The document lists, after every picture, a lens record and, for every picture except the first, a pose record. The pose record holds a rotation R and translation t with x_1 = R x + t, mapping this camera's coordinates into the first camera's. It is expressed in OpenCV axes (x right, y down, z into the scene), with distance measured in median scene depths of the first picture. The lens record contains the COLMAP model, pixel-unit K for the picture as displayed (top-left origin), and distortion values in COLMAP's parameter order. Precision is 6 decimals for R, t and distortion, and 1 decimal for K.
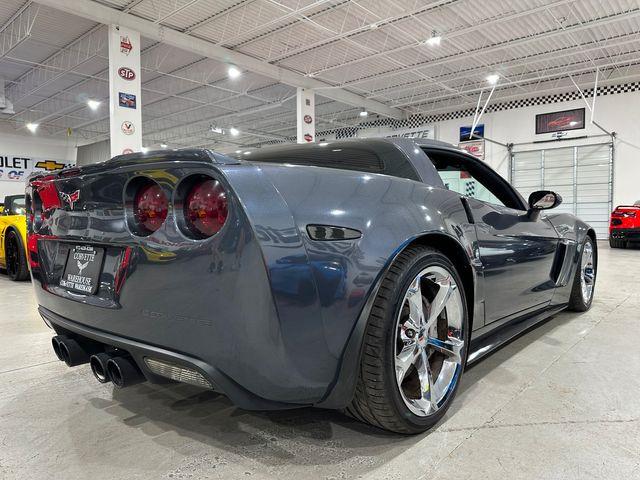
lens RADIAL K [[453.5, 0, 323.4], [0, 453.5, 243.4], [0, 0, 1]] dist [0.004905, -0.019792]
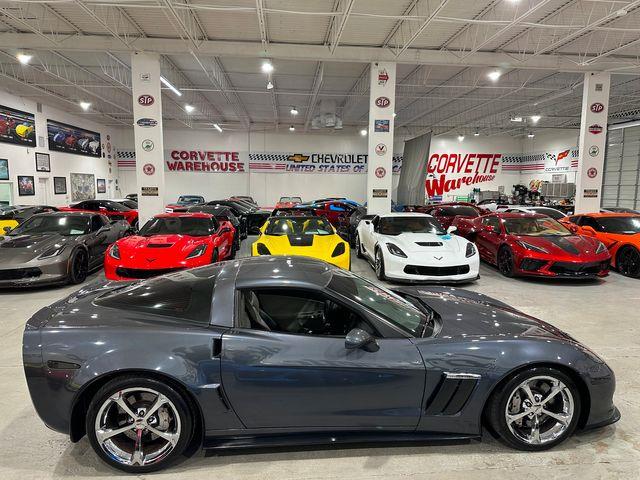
lens RADIAL K [[453.5, 0, 323.4], [0, 453.5, 243.4], [0, 0, 1]] dist [0.004905, -0.019792]
pose [[0.699289, 0.101252, -0.707632, 1.126493], [-0.042111, 0.994034, 0.100618, -0.415999], [0.713598, -0.040562, 0.699381, 0.153957]]
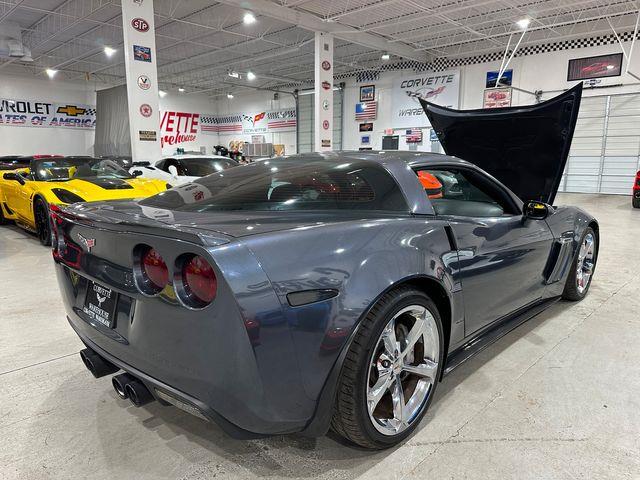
lens RADIAL K [[453.5, 0, 323.4], [0, 453.5, 243.4], [0, 0, 1]] dist [0.004905, -0.019792]
pose [[0.998800, 0.019146, -0.045074, 0.047294], [-0.012920, 0.990820, 0.134570, -0.148780], [0.047237, -0.133826, 0.989878, -0.054943]]
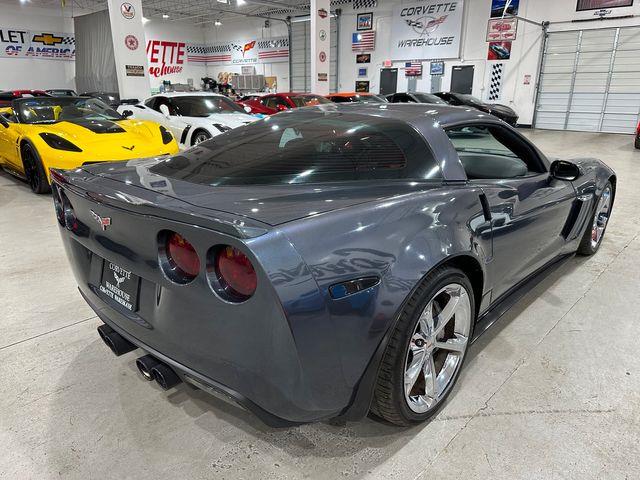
lens RADIAL K [[453.5, 0, 323.4], [0, 453.5, 243.4], [0, 0, 1]] dist [0.004905, -0.019792]
pose [[0.999517, 0.021378, -0.022563, -0.013731], [-0.014395, 0.961748, 0.273556, -0.196953], [0.027548, -0.273099, 0.961591, -0.001073]]
